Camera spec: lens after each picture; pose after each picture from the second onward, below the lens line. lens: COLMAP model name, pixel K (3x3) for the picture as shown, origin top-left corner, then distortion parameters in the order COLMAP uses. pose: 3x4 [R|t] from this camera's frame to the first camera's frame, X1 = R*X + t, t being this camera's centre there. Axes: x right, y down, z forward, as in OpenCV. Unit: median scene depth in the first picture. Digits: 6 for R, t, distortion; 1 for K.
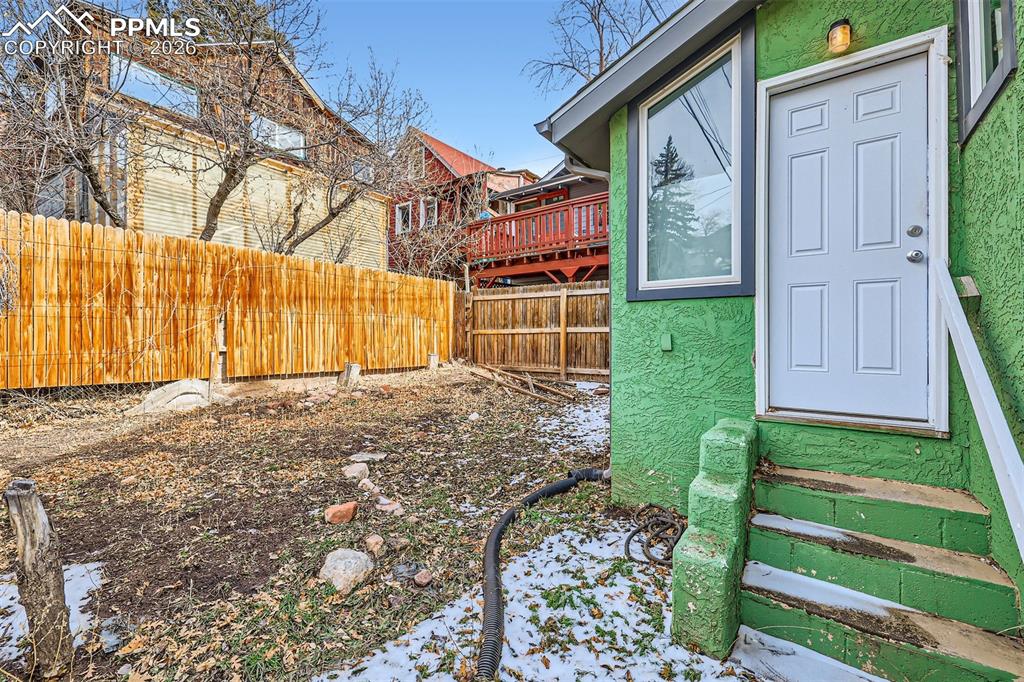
lens RADIAL K [[432.9, 0, 515.7], [0, 432.9, 340.7], [0, 0, 1]] dist [0.005387, -0.001384]
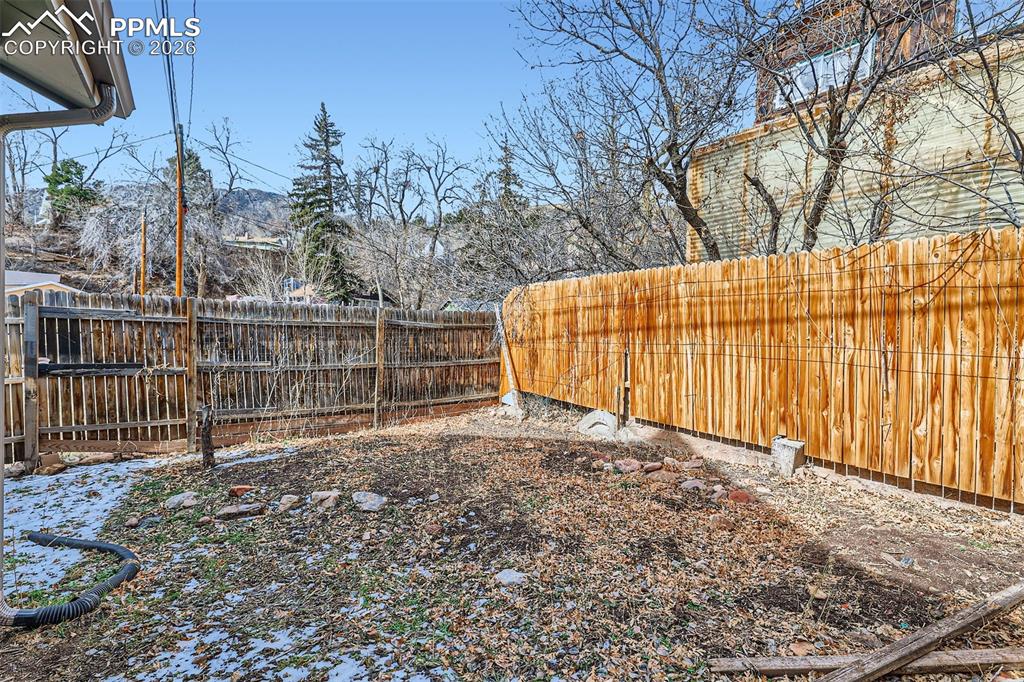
lens RADIAL K [[467.8, 0, 516.7], [0, 467.8, 358.8], [0, 0, 1]] dist [0.000108, -0.000028]
pose [[-0.351179, 0.027909, -0.935892, 0.327044], [-0.044453, 0.997932, 0.046439, -0.069783], [0.935253, 0.057911, -0.349212, 1.080742]]
